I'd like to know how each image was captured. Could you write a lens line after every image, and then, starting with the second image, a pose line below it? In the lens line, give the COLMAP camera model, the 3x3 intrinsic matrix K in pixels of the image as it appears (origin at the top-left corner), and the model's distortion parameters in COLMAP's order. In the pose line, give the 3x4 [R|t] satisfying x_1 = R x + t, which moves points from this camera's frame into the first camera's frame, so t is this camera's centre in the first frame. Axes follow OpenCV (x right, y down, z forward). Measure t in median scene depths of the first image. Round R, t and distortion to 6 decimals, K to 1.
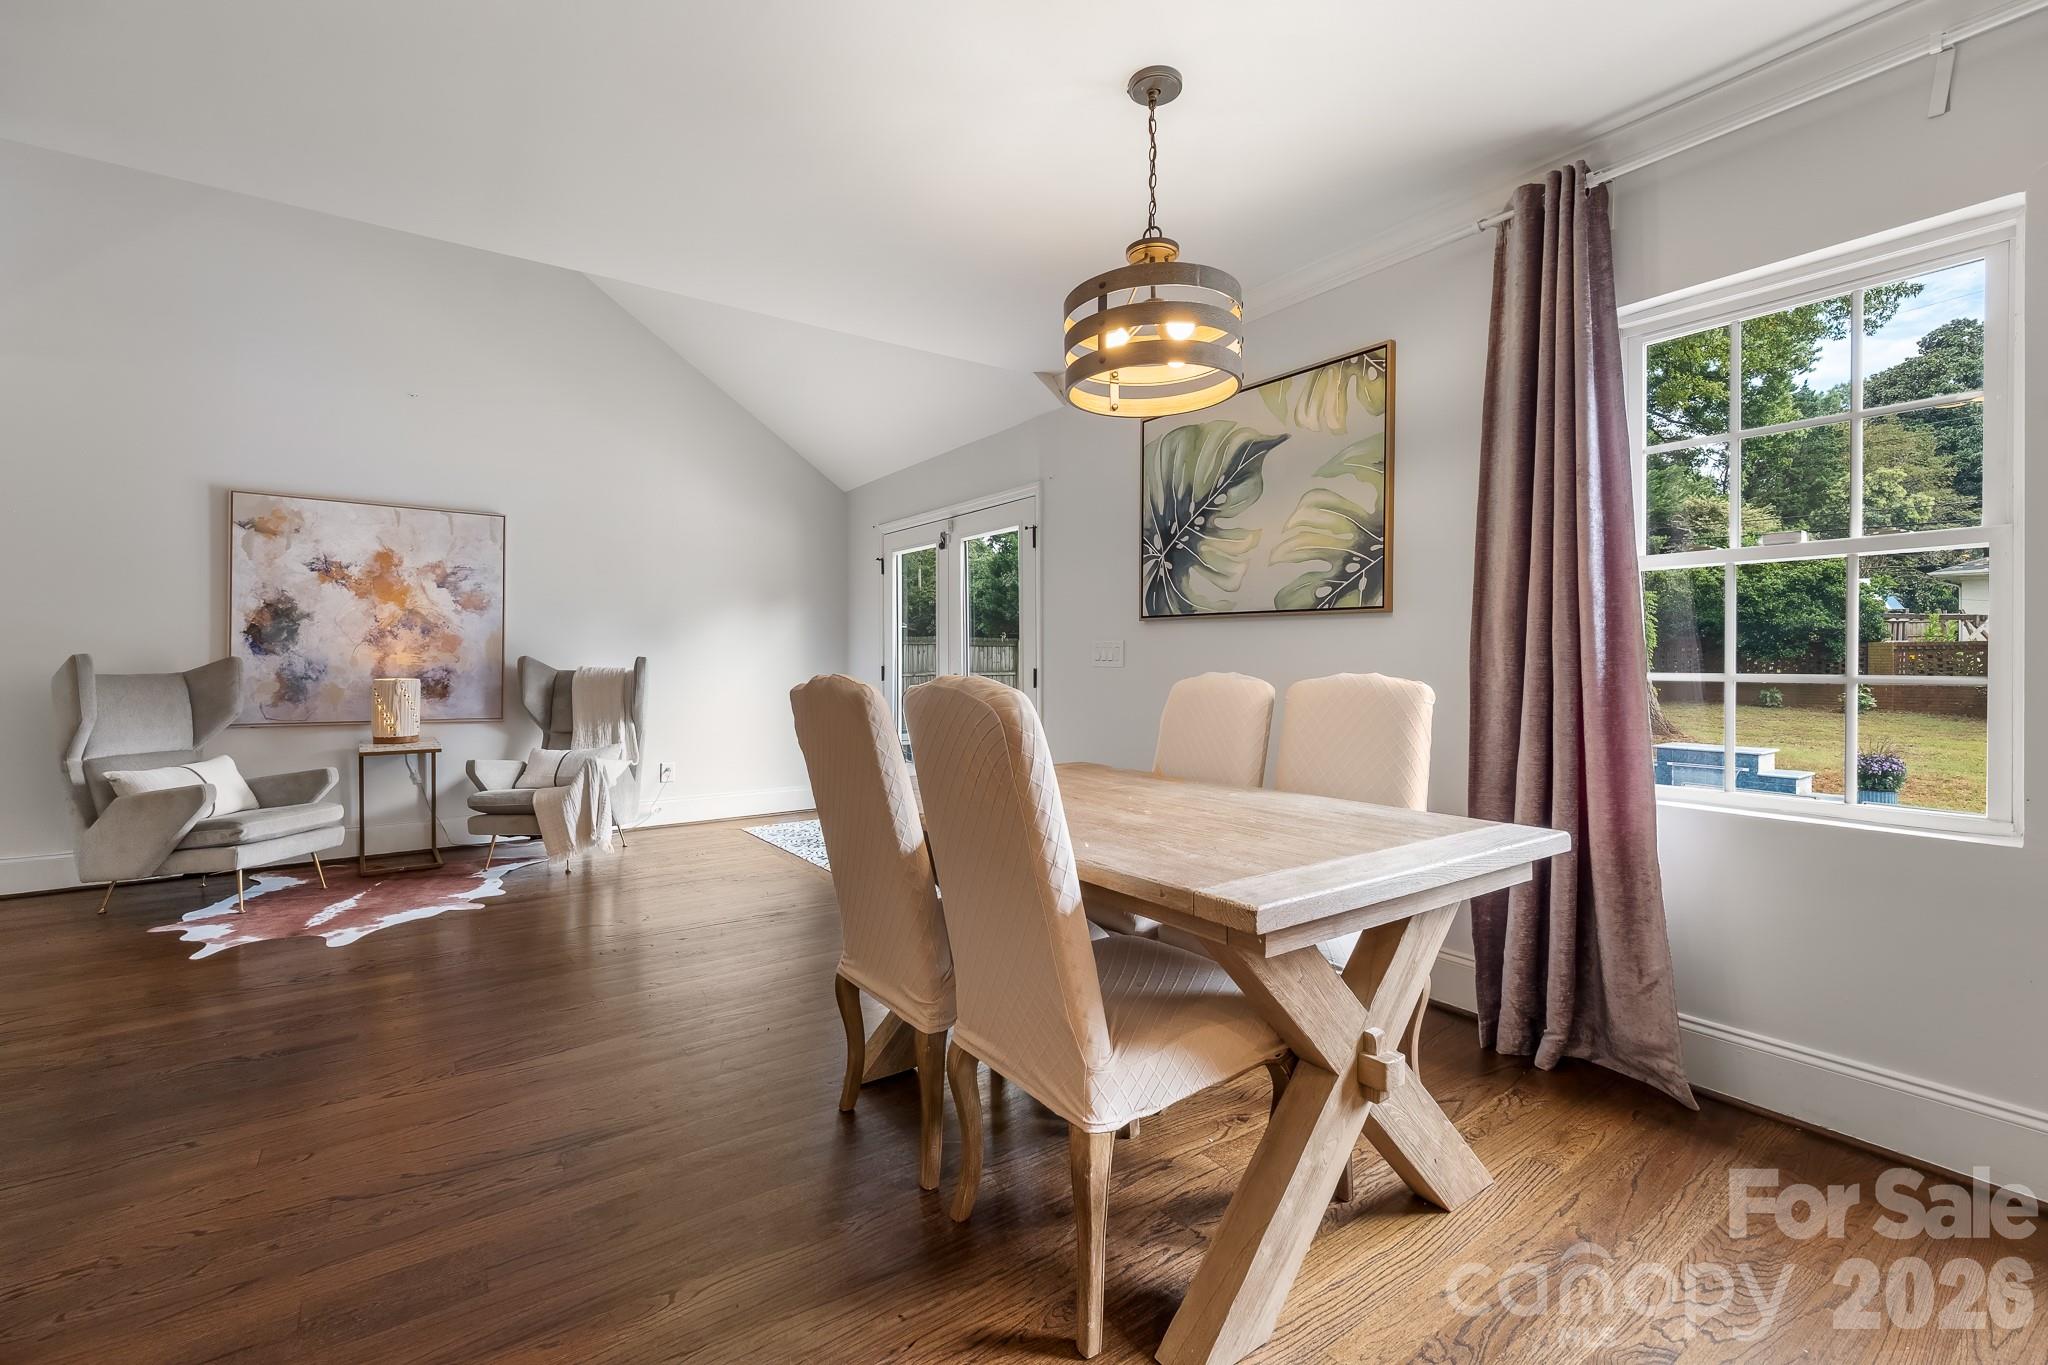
lens RADIAL K [[848.8, 0, 1040.5], [0, 848.8, 661.7], [0, 0, 1]] dist [-0.014793, -0.000805]
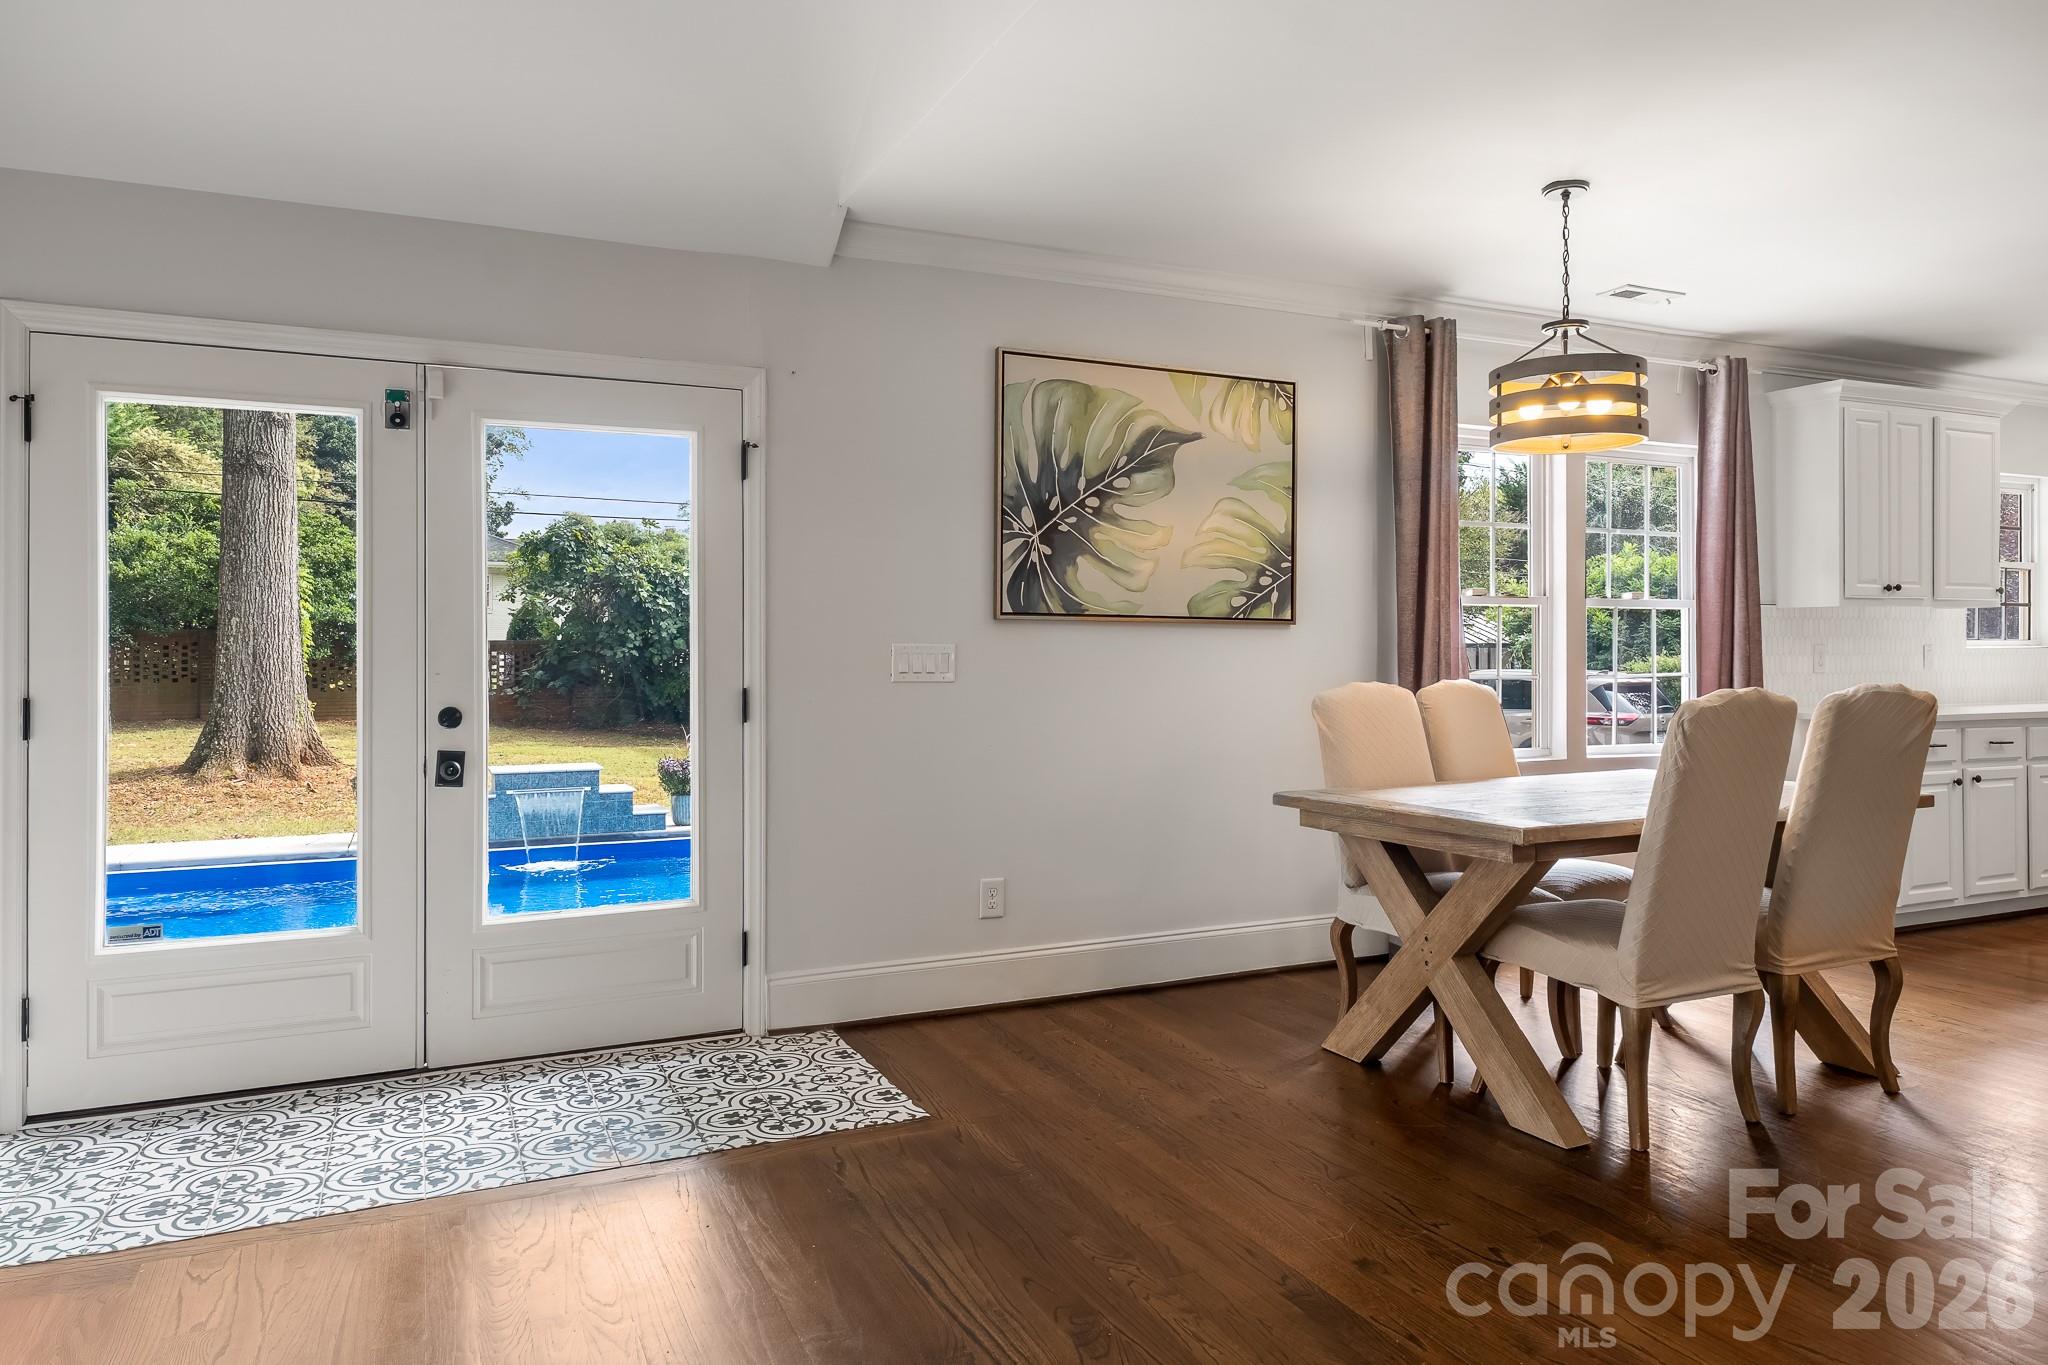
lens RADIAL K [[1292.1, 0, 1019.7], [0, 1292.1, 667.7], [0, 0, 1]] dist [-0.027956, 0.005258]
pose [[0.200533, -0.008889, 0.979647, -1.020040], [0.007959, 0.999941, 0.007444, -0.013770], [-0.979655, 0.006304, 0.200592, 0.784723]]
